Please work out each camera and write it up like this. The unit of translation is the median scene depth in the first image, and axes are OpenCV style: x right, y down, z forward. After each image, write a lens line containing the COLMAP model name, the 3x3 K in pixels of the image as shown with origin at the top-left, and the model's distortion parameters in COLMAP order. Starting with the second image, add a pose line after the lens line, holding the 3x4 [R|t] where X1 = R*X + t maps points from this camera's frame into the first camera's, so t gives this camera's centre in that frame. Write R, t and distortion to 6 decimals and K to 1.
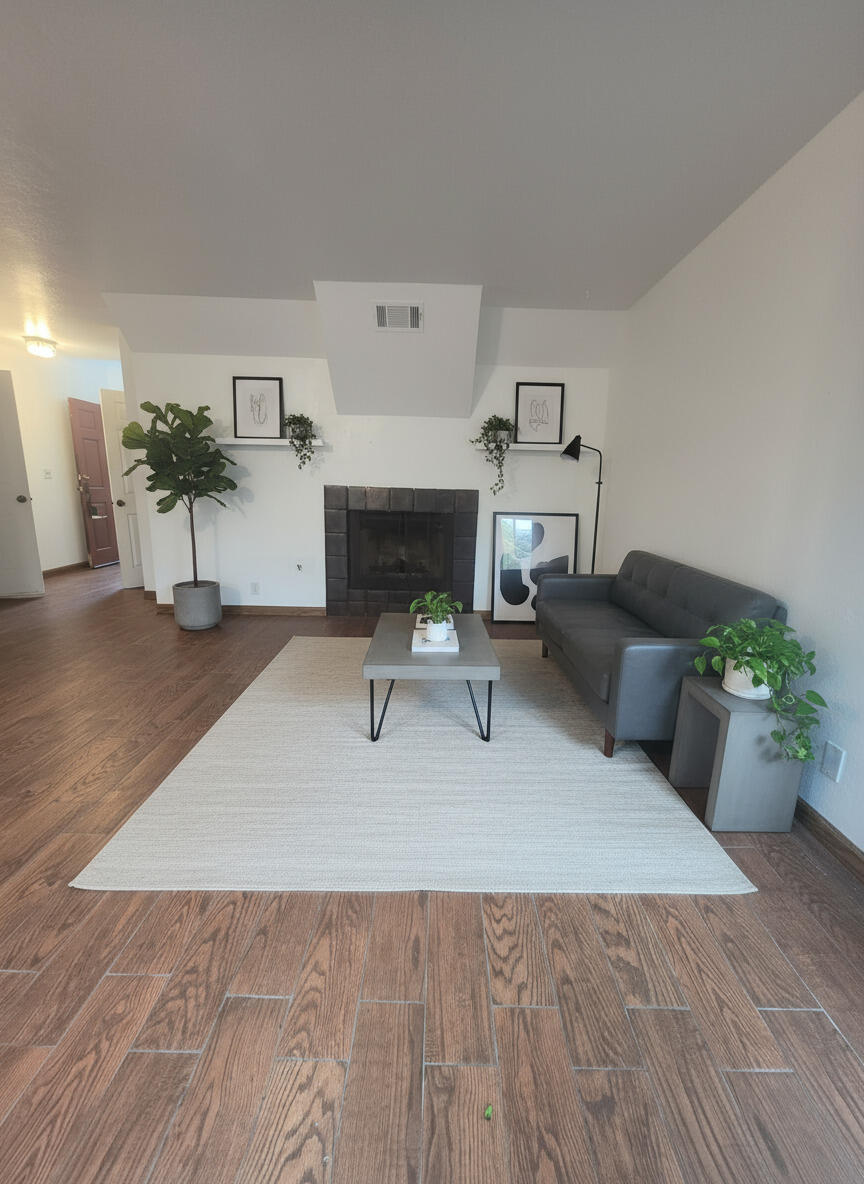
lens RADIAL K [[466.9, 0, 435.2], [0, 466.9, 581.0], [0, 0, 1]] dist [-0.000726, -0.000386]
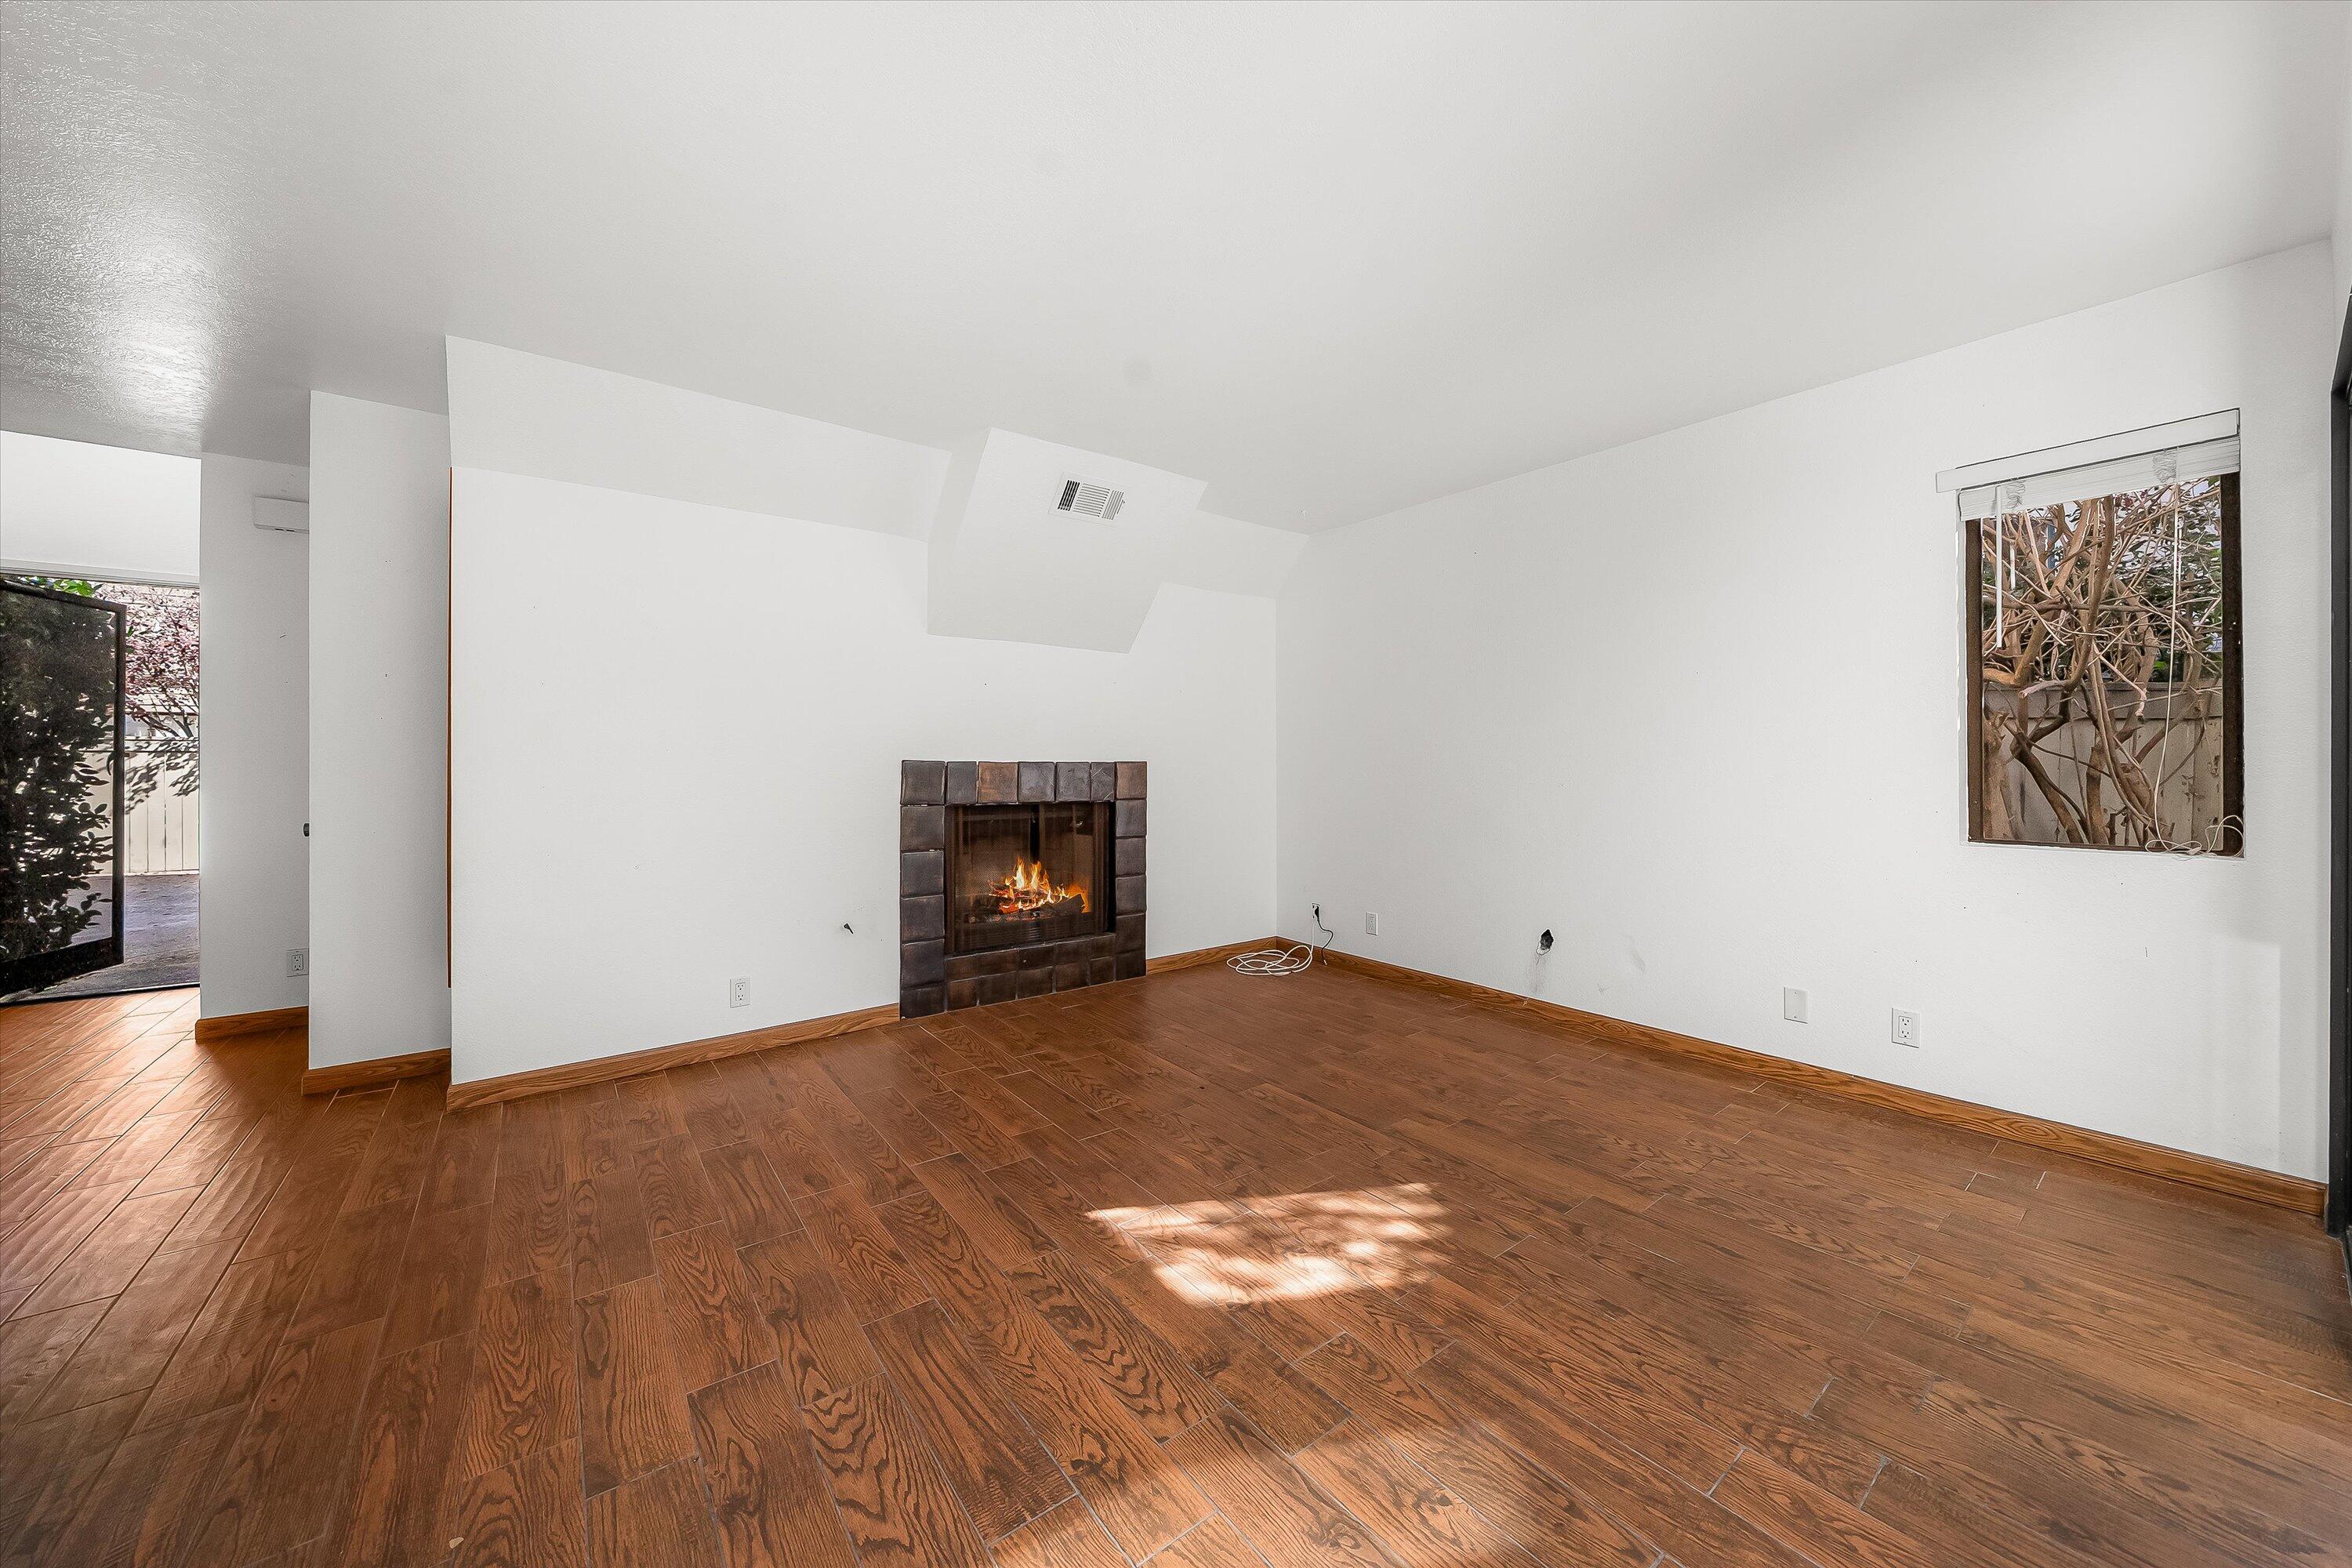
lens RADIAL K [[827.0, 0, 1183.1], [0, 827.0, 762.6], [0, 0, 1]] dist [0.000738, 0.000102]
pose [[0.779646, -0.017441, 0.625978, -0.695763], [0.132340, 0.981624, -0.137477, -0.041413], [-0.612077, 0.190026, 0.767627, 0.123299]]
